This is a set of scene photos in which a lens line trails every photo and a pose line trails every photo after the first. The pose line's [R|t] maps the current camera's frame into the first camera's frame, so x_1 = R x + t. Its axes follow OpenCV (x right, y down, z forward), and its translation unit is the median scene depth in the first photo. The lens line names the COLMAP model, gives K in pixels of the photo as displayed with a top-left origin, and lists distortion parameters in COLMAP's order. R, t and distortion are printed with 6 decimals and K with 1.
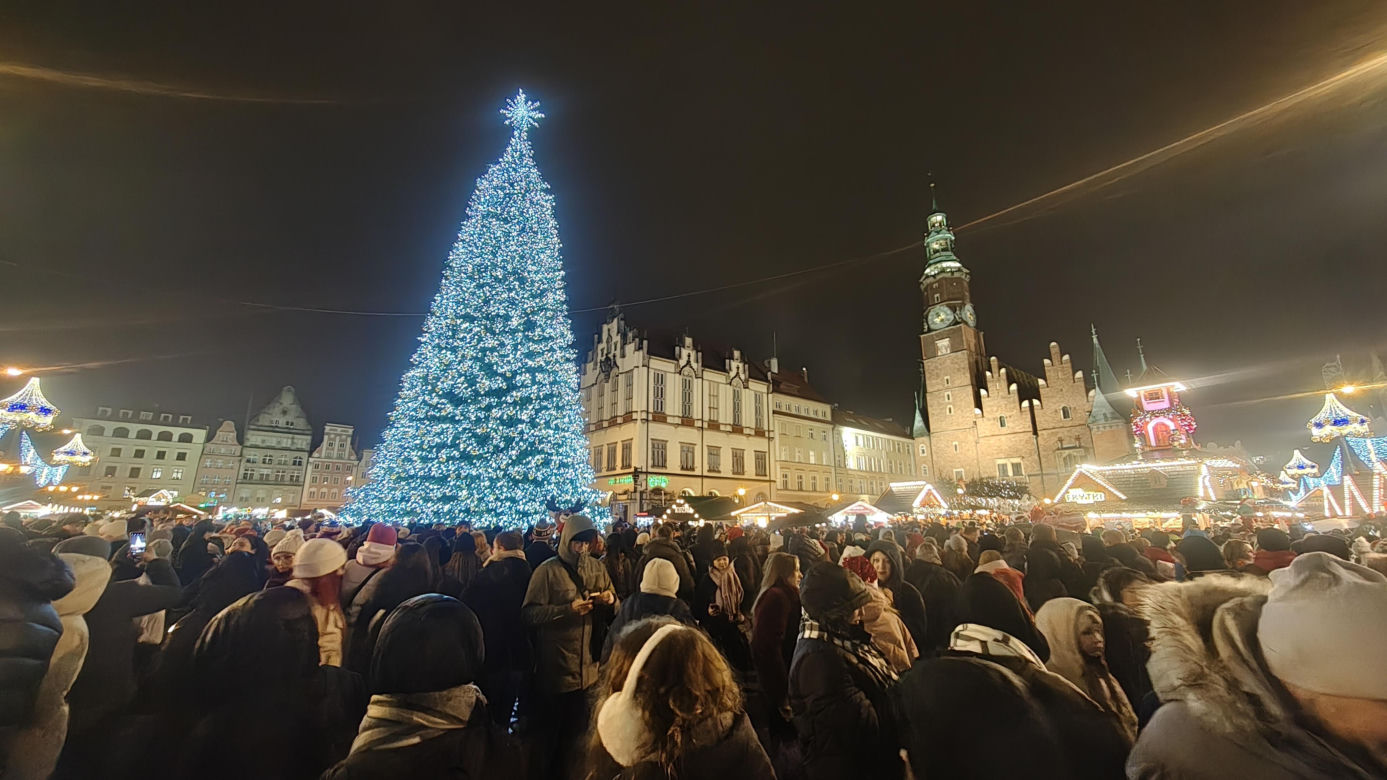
lens RADIAL K [[523.6, 0, 697.4], [0, 523.6, 389.7], [0, 0, 1]] dist [0.000425, -0.000439]
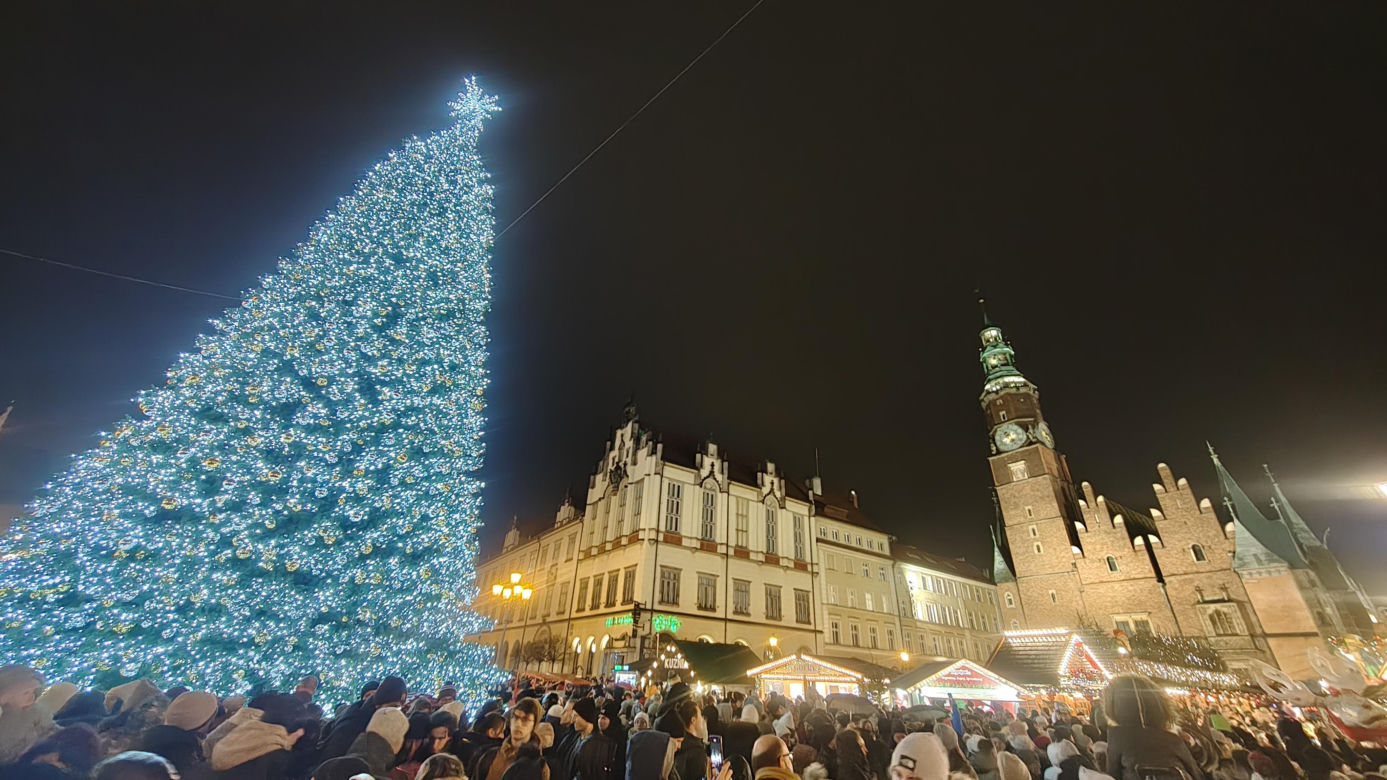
lens RADIAL K [[523.6, 0, 697.4], [0, 523.6, 389.7], [0, 0, 1]] dist [0.000425, -0.000439]
pose [[0.996397, 0.002896, -0.084762, 0.030047], [-0.024950, 0.965202, -0.260314, 0.036884], [0.081059, 0.261491, 0.961796, 0.150666]]
